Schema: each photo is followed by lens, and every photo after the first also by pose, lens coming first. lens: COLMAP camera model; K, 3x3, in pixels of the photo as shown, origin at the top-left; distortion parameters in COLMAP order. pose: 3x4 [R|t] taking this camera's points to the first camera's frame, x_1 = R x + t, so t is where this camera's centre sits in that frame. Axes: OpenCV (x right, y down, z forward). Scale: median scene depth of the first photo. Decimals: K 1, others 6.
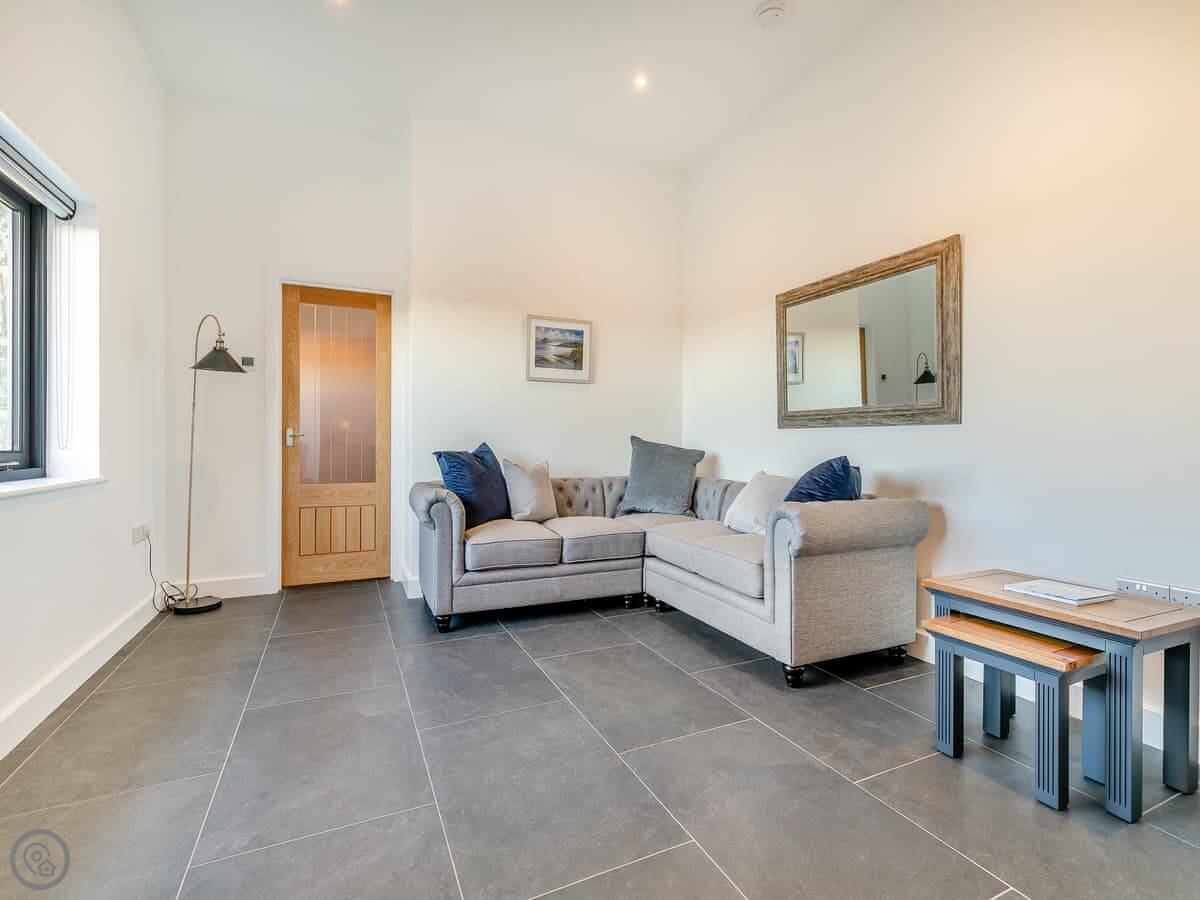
lens RADIAL K [[543.2, 0, 593.2], [0, 543.2, 447.2], [0, 0, 1]] dist [0.000860, -0.000185]
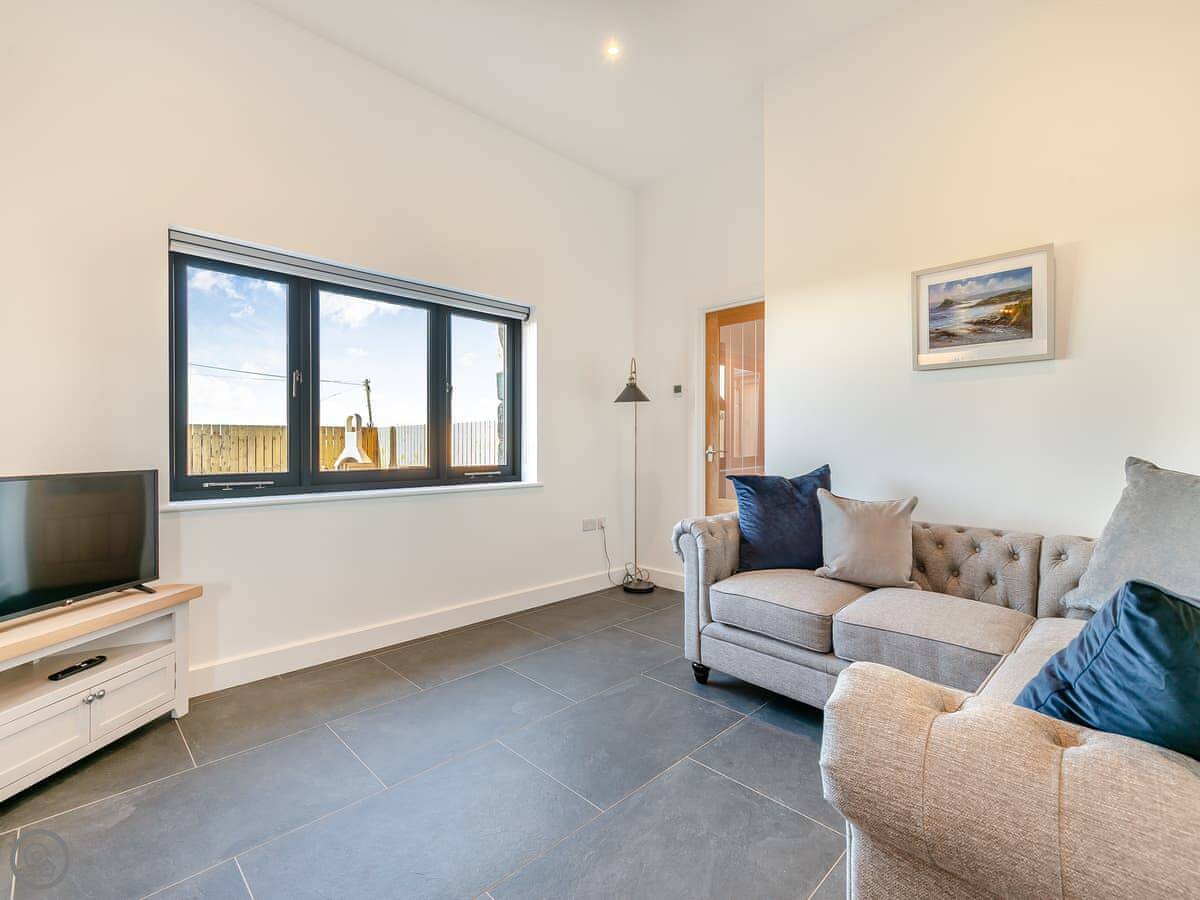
lens RADIAL K [[543.2, 0, 593.2], [0, 543.2, 447.2], [0, 0, 1]] dist [0.000860, -0.000185]
pose [[0.320469, 0.001689, -0.947258, 0.396308], [-0.003320, 0.999994, 0.000660, -0.031331], [0.947253, 0.002933, 0.320472, 0.434940]]
